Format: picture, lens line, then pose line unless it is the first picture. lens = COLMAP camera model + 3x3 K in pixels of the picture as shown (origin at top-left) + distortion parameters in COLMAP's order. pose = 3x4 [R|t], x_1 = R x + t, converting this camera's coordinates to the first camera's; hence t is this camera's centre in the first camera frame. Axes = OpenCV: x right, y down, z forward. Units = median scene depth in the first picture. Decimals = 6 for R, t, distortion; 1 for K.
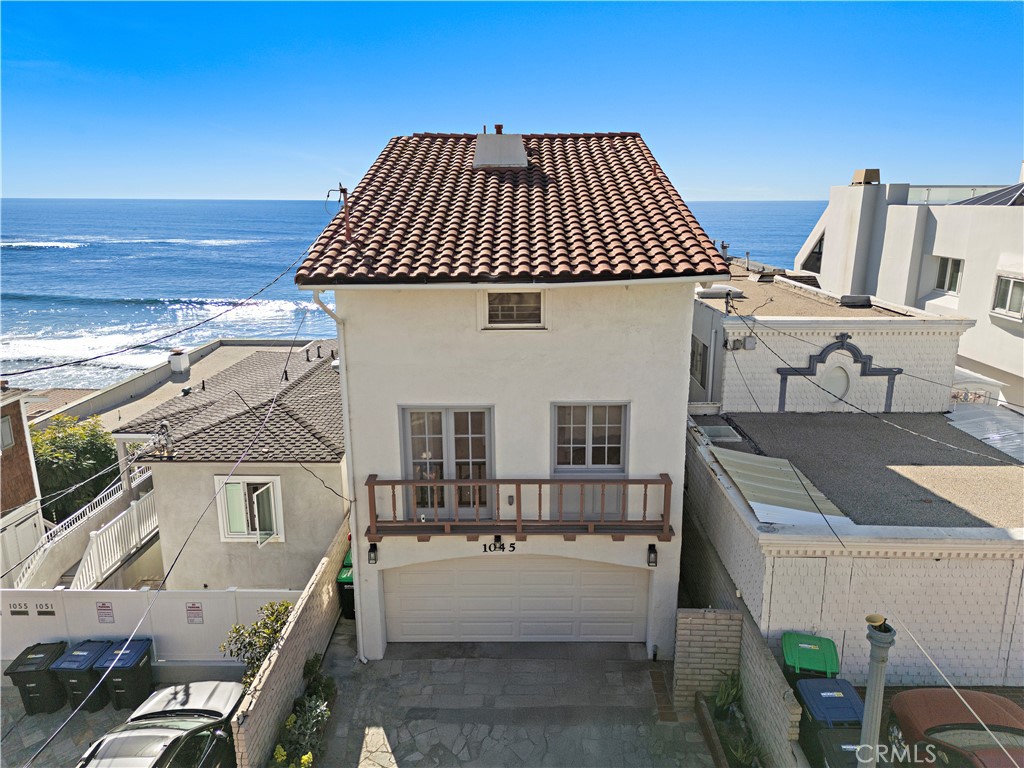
lens RADIAL K [[733.6, 0, 514.0], [0, 733.6, 378.7], [0, 0, 1]] dist [0.043862, -0.025666]
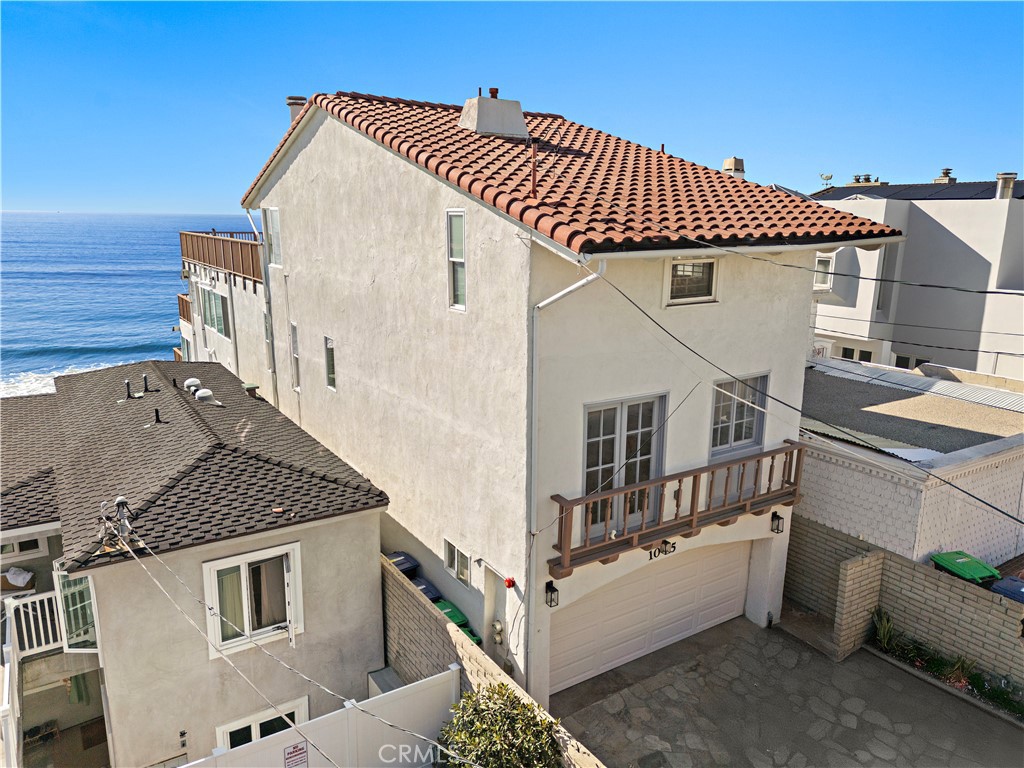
lens RADIAL K [[733.6, 0, 511.9], [0, 733.6, 394.9], [0, 0, 1]] dist [0.043862, -0.025666]
pose [[0.827263, -0.117313, 0.549430, -0.651842], [0.119064, 0.992351, 0.032613, -0.011425], [-0.549053, 0.038438, 0.834903, 0.347505]]
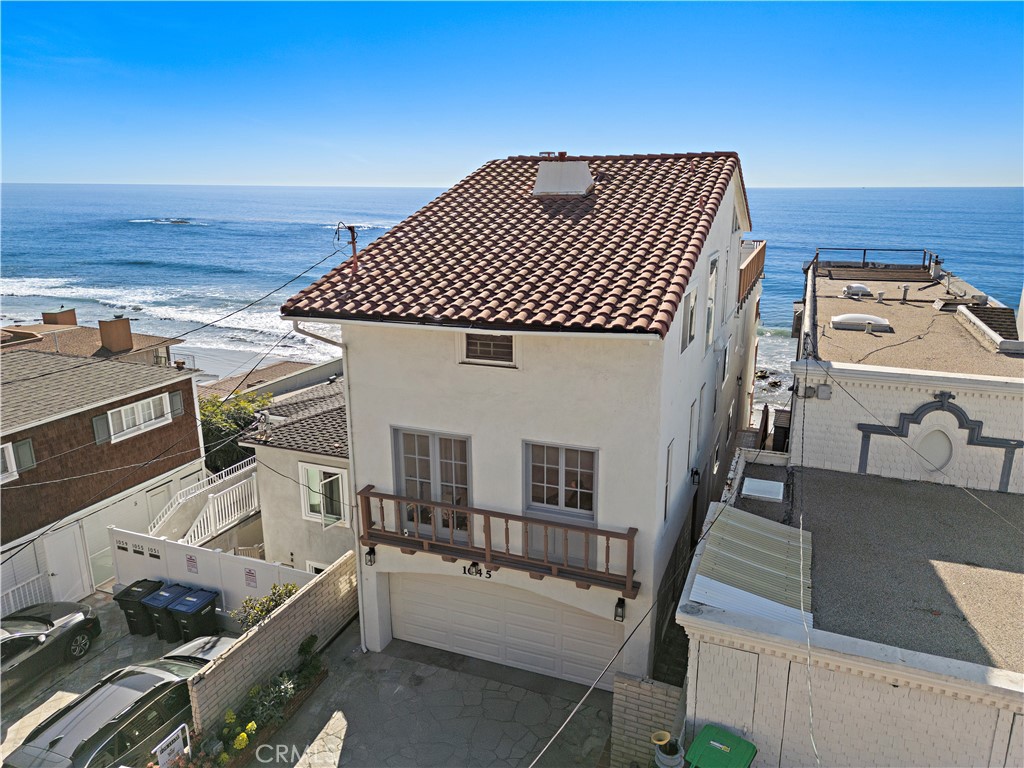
lens RADIAL K [[733.6, 0, 514.8], [0, 733.6, 377.4], [0, 0, 1]] dist [0.043862, -0.025666]
pose [[0.933106, 0.092230, -0.347572, 0.369714], [-0.086398, 0.995738, 0.032277, -0.082521], [0.349068, -0.000088, 0.937098, 0.049116]]
